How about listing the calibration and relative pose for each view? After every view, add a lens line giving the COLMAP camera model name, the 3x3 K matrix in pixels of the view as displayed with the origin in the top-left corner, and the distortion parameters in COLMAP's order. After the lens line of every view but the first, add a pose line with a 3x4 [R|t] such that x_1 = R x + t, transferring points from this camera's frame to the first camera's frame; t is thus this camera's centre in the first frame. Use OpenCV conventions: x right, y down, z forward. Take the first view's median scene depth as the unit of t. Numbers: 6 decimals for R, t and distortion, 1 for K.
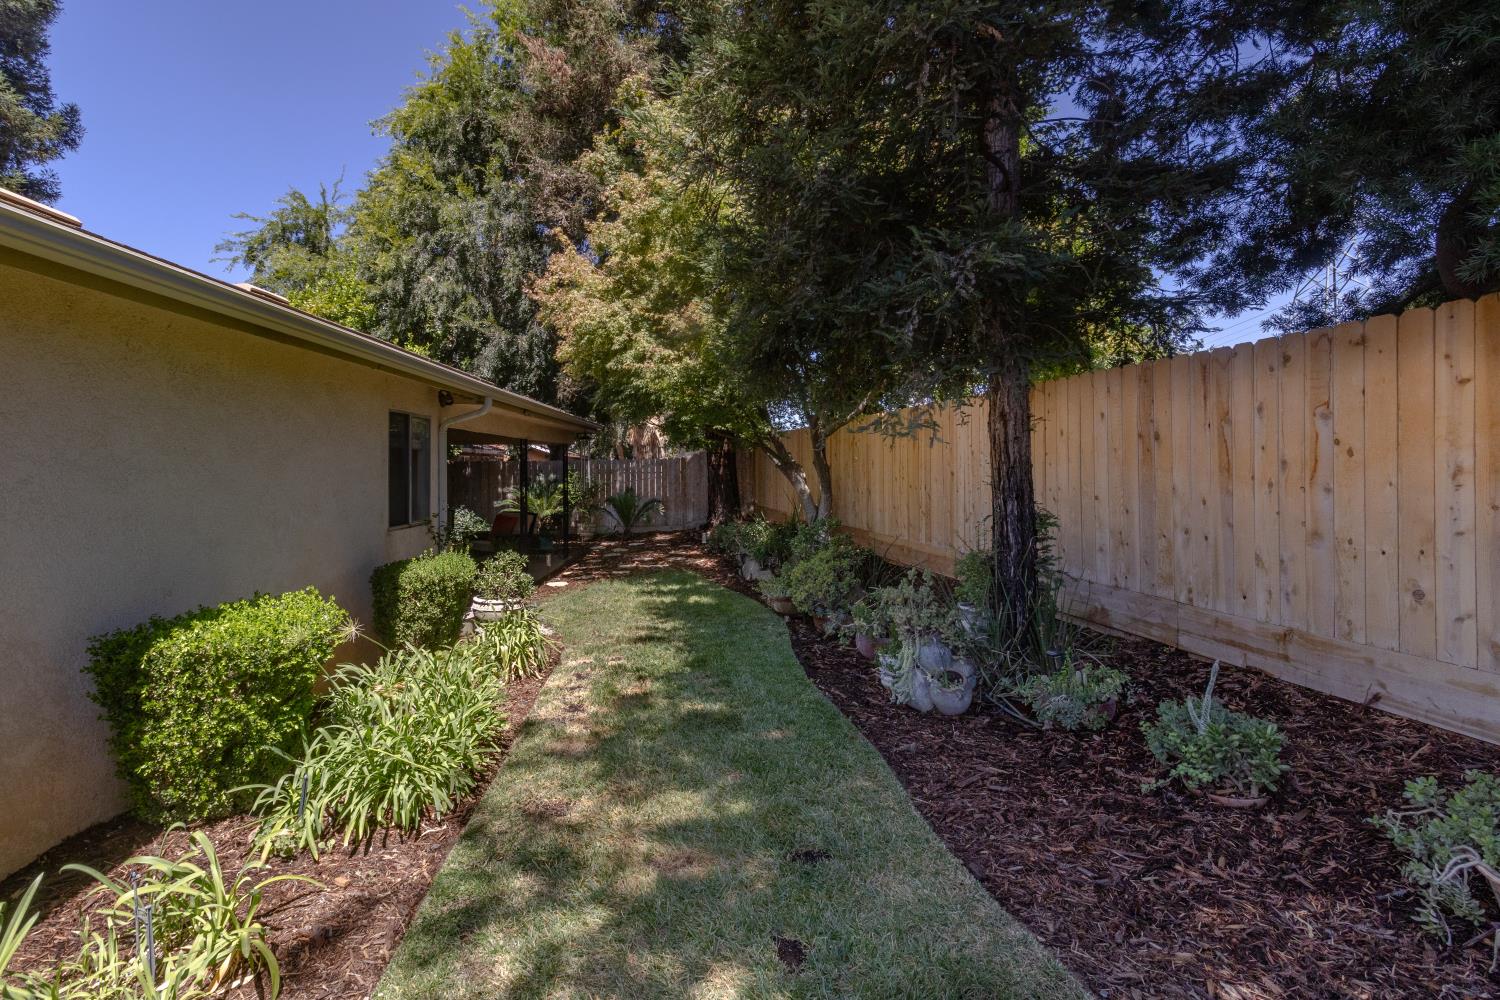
lens RADIAL K [[714.7, 0, 671.0], [0, 714.7, 480.8], [0, 0, 1]] dist [0.000753, 0.000646]
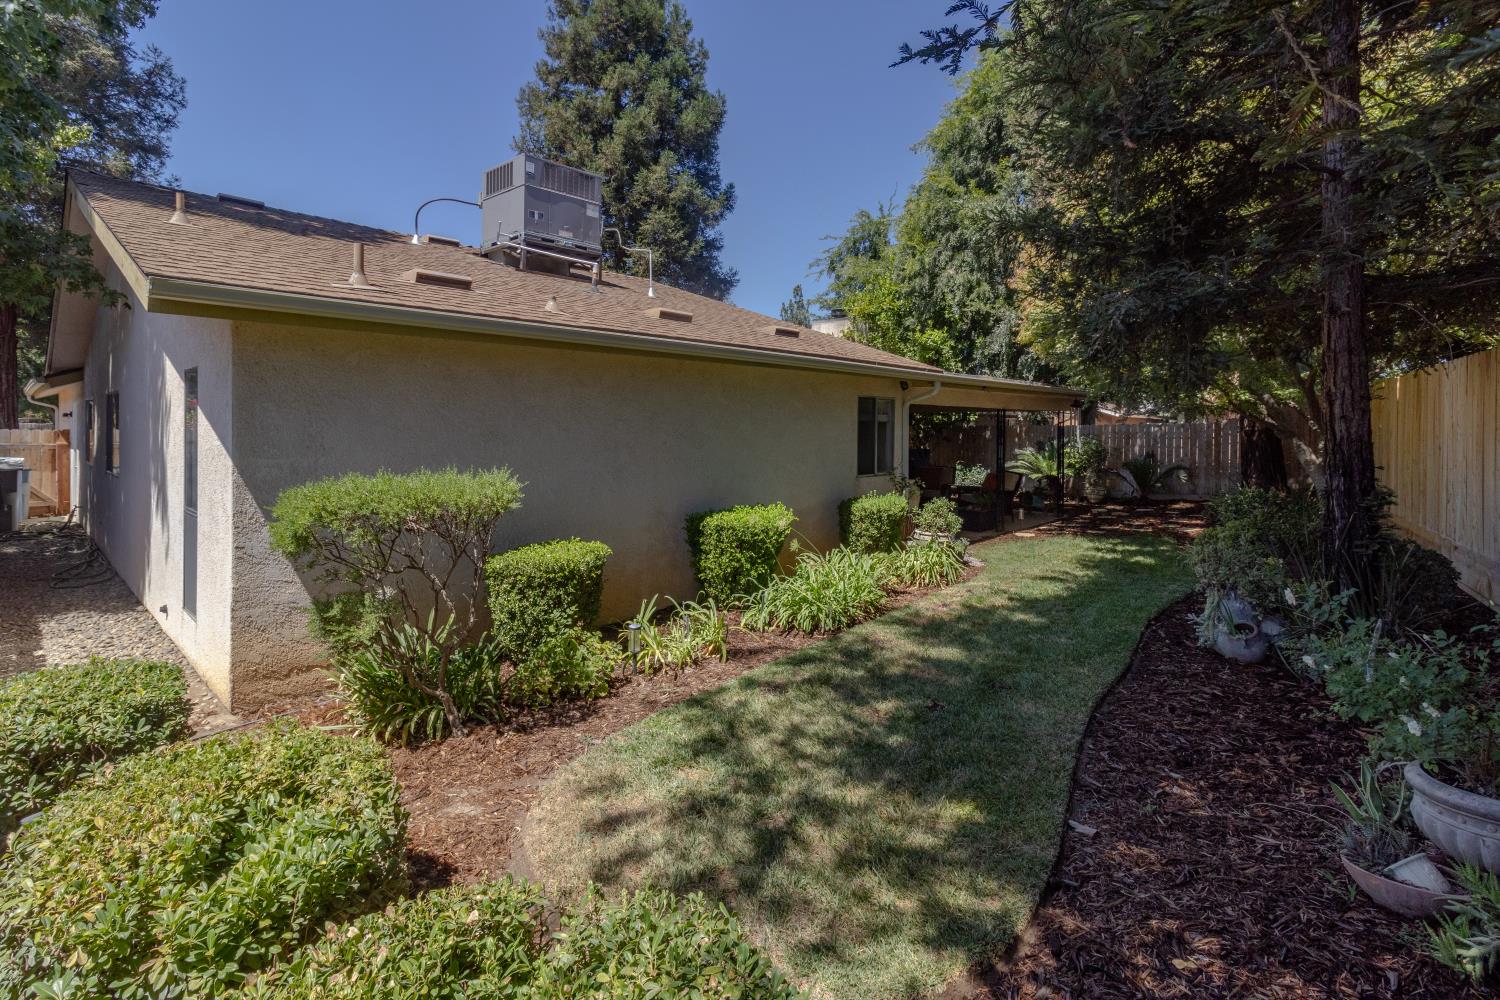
lens RADIAL K [[700.0, 0, 717.2], [0, 700.0, 462.0], [0, 0, 1]] dist [0.001249, 0.000506]
pose [[0.742120, 0.038243, -0.669175, 0.168364], [-0.016748, 0.999117, 0.038526, -0.006120], [0.670057, -0.017384, 0.742106, -0.128447]]
